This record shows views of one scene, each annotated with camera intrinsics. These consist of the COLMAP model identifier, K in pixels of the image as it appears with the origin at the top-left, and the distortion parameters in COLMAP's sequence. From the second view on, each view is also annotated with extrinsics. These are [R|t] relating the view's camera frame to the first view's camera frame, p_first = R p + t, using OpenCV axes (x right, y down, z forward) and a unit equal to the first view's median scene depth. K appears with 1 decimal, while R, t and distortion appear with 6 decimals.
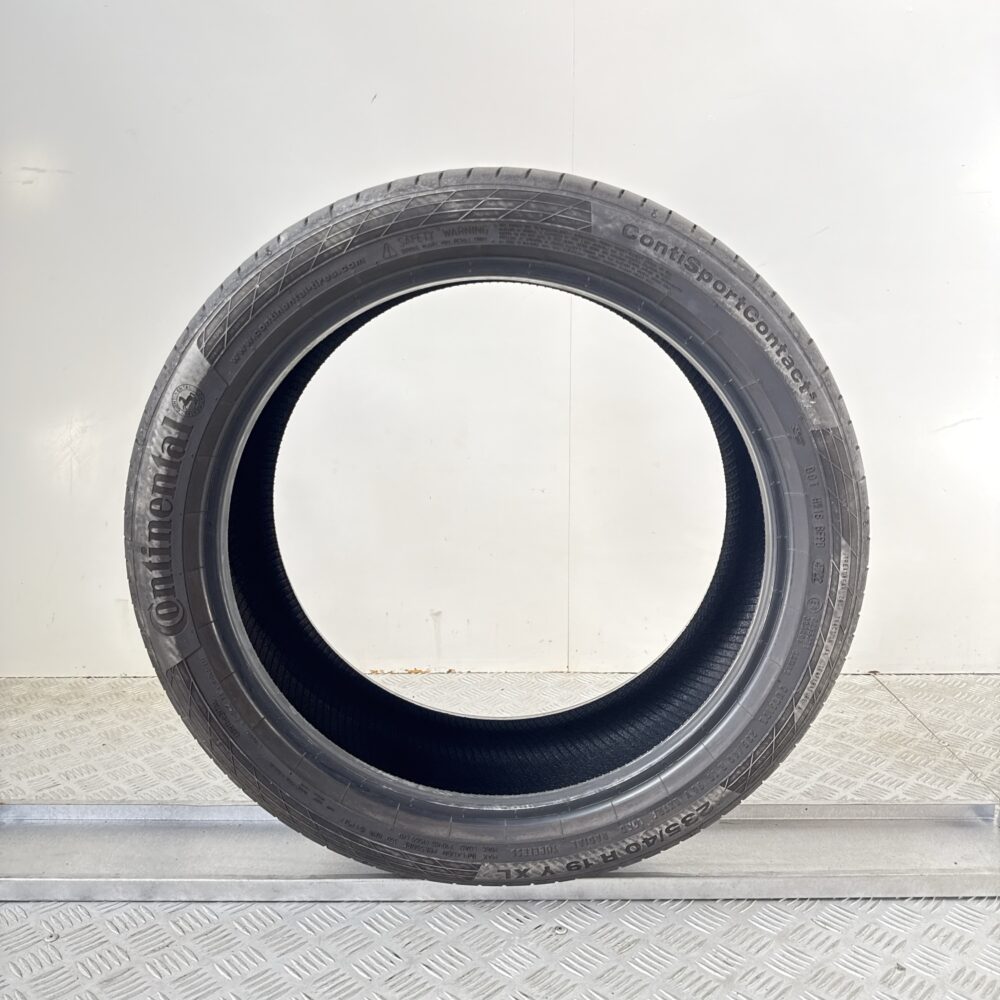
lens RADIAL K [[879.8, 0, 500.0], [0, 879.8, 500.0], [0, 0, 1]] dist [0.012122, -0.003600]
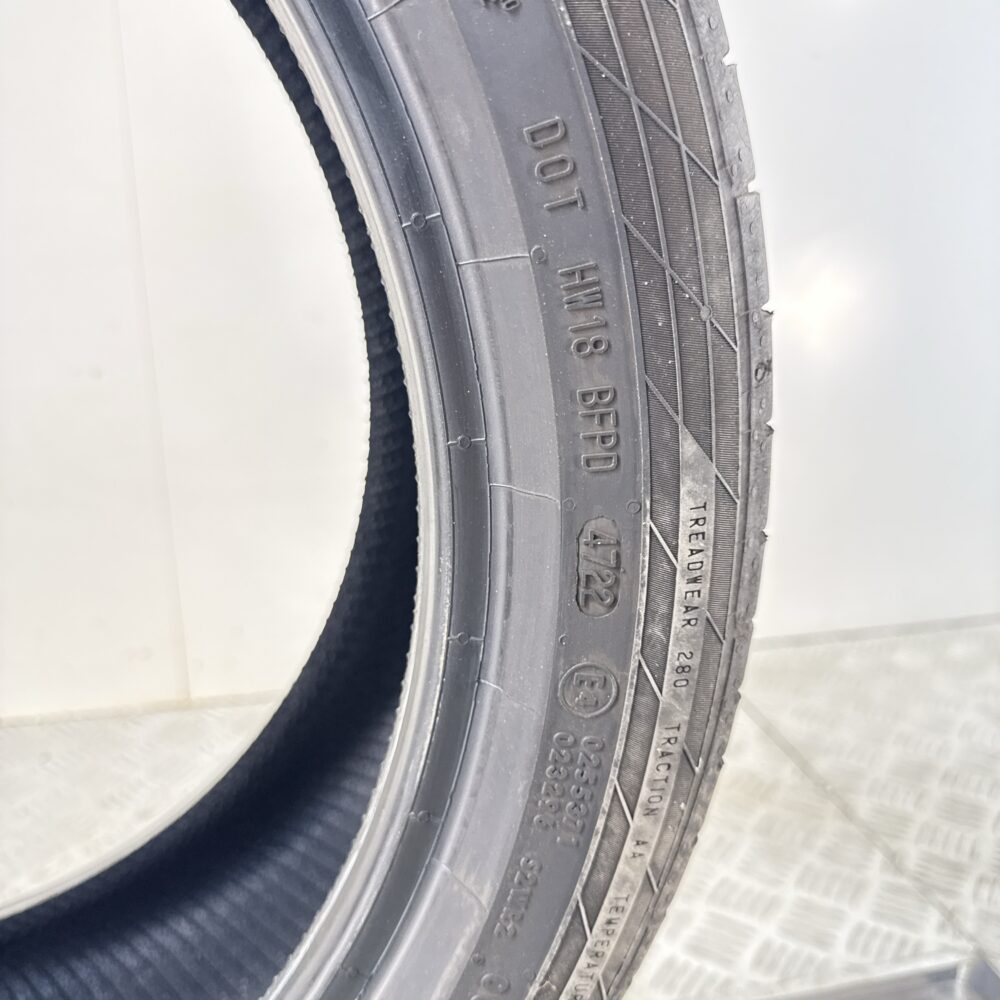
lens RADIAL K [[879.8, 0, 500.0], [0, 879.8, 500.0], [0, 0, 1]] dist [0.012122, -0.003600]
pose [[0.973976, -0.070173, 0.215512, 0.260497], [0.048275, 0.993274, 0.105246, 0.031015], [-0.221448, -0.092104, 0.970813, 0.708592]]
